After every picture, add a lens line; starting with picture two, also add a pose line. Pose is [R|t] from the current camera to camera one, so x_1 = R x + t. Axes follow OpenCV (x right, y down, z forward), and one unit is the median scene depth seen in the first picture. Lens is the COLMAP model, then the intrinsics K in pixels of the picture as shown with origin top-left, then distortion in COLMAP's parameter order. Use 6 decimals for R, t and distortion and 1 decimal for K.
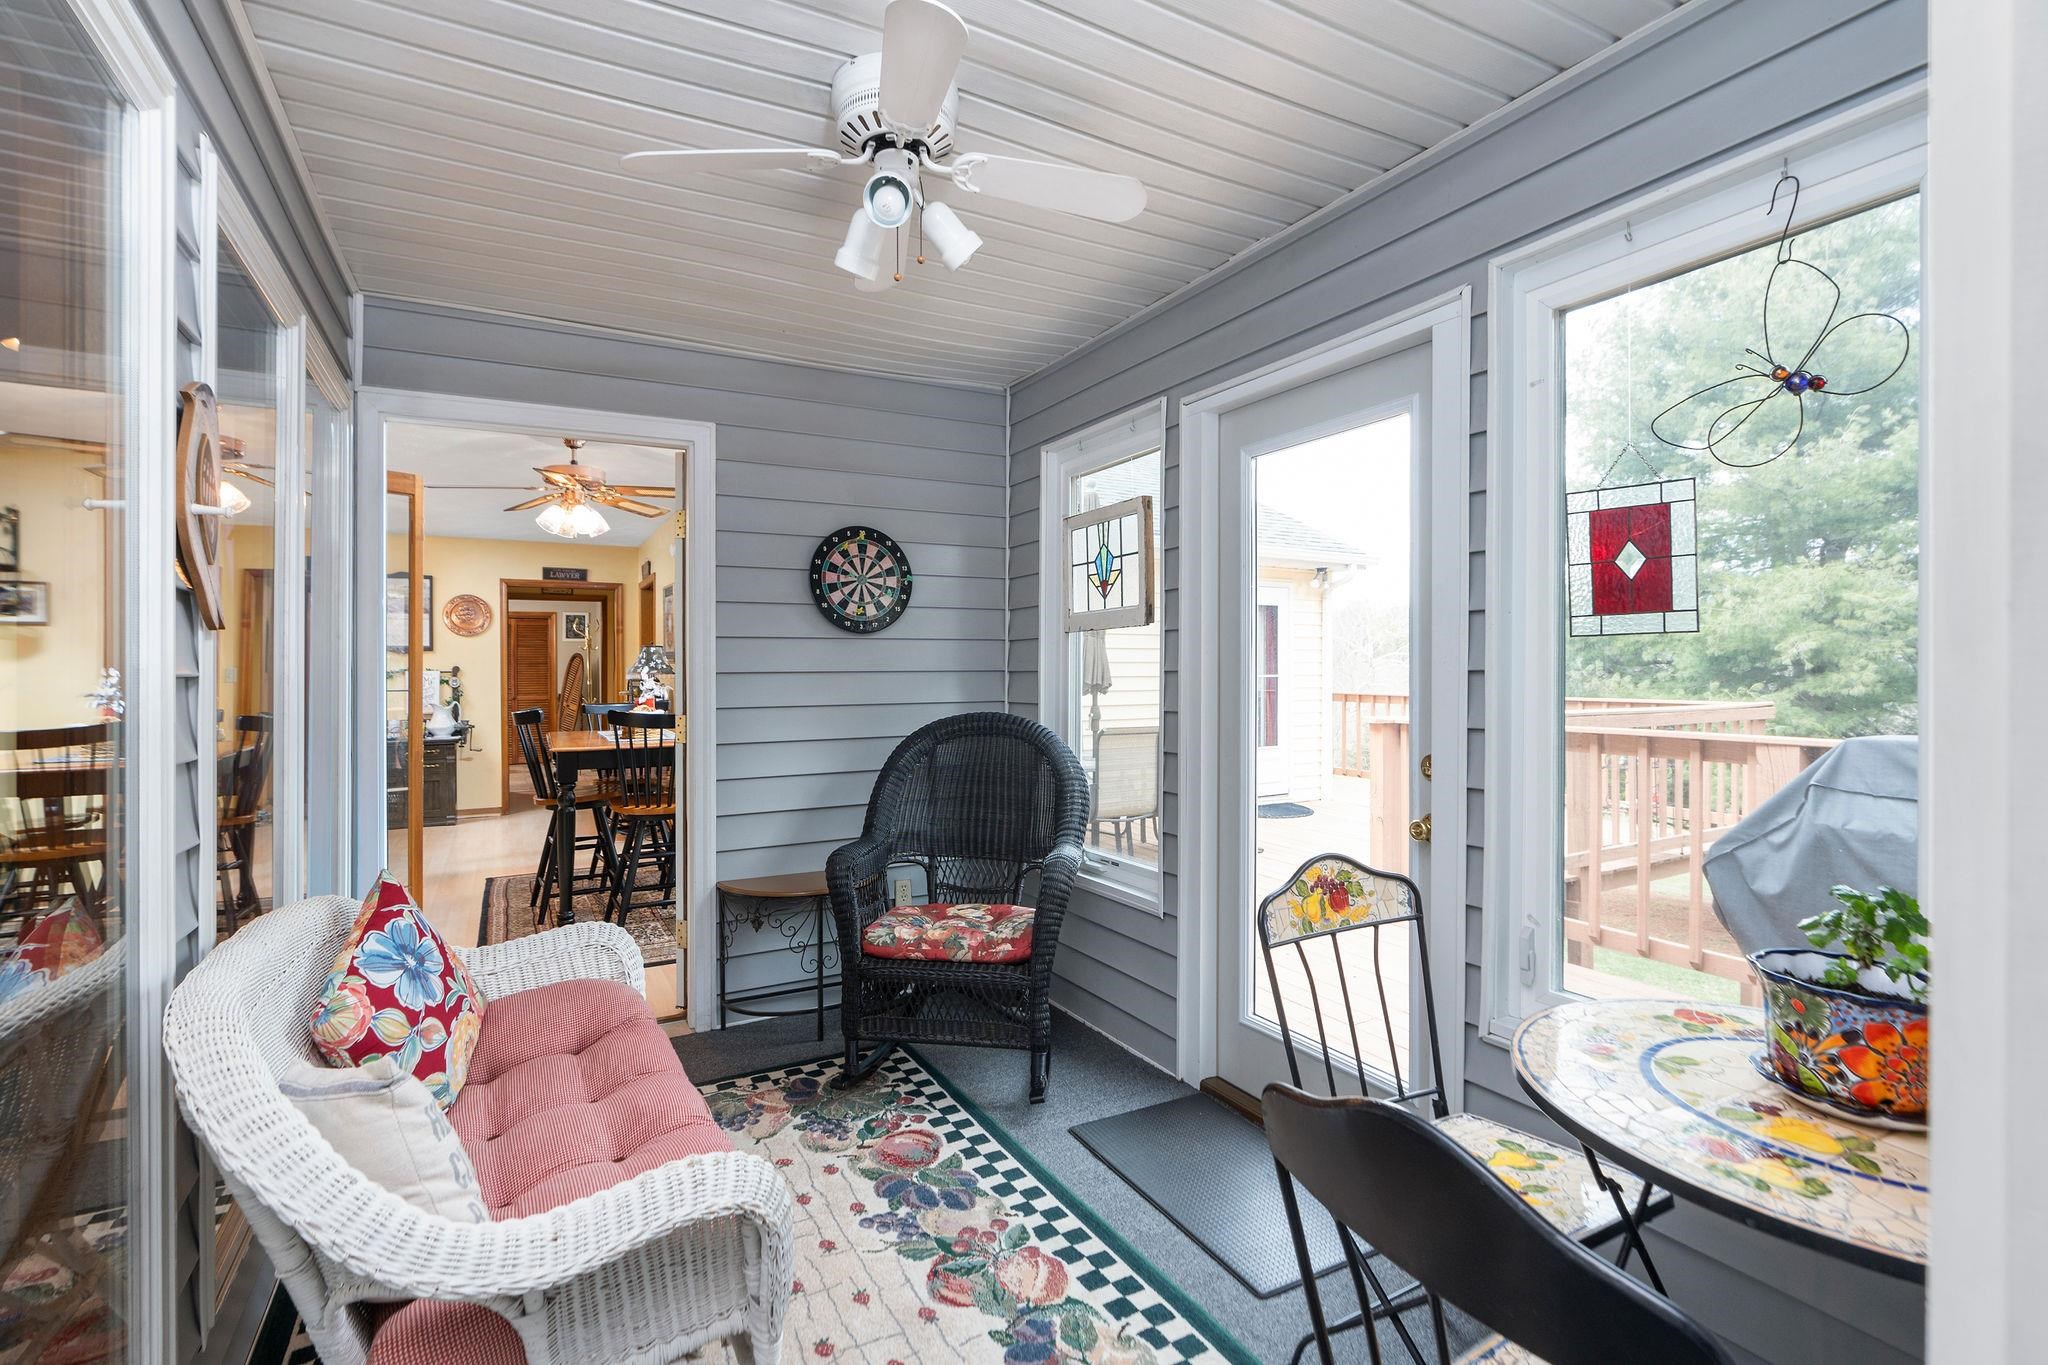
lens RADIAL K [[935.3, 0, 1016.1], [0, 935.3, 672.8], [0, 0, 1]] dist [-0.004682, -0.000331]
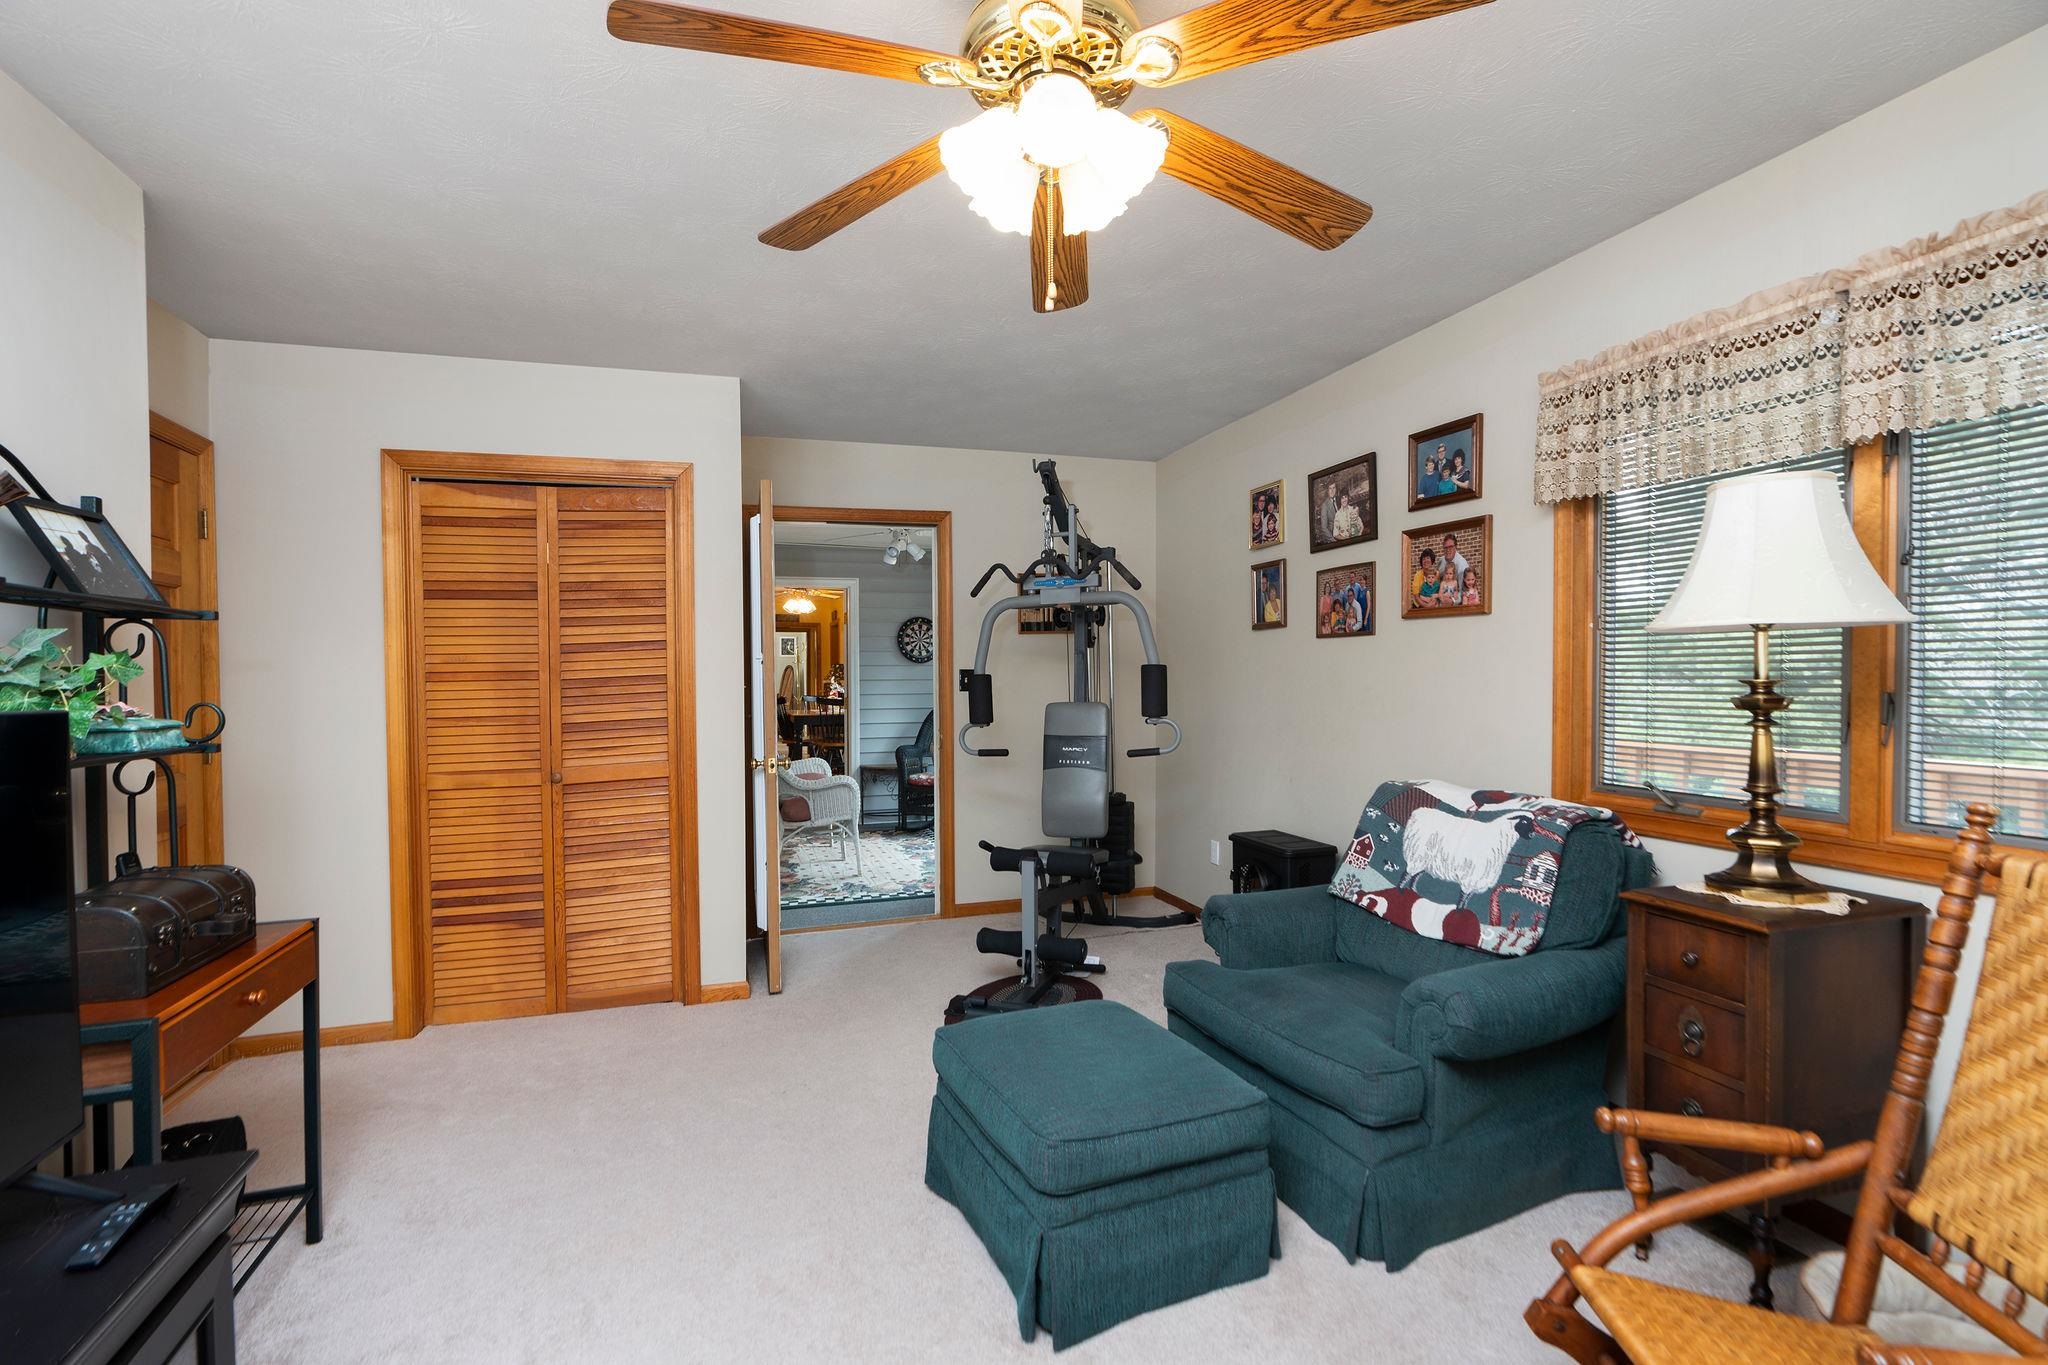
lens RADIAL K [[935.3, 0, 1019.9], [0, 935.3, 692.3], [0, 0, 1]] dist [-0.004682, -0.000331]
pose [[0.982659, -0.003703, -0.185386, 0.518767], [0.006629, 0.999863, 0.015169, -0.002180], [0.185304, -0.016135, 0.982549, -1.260601]]
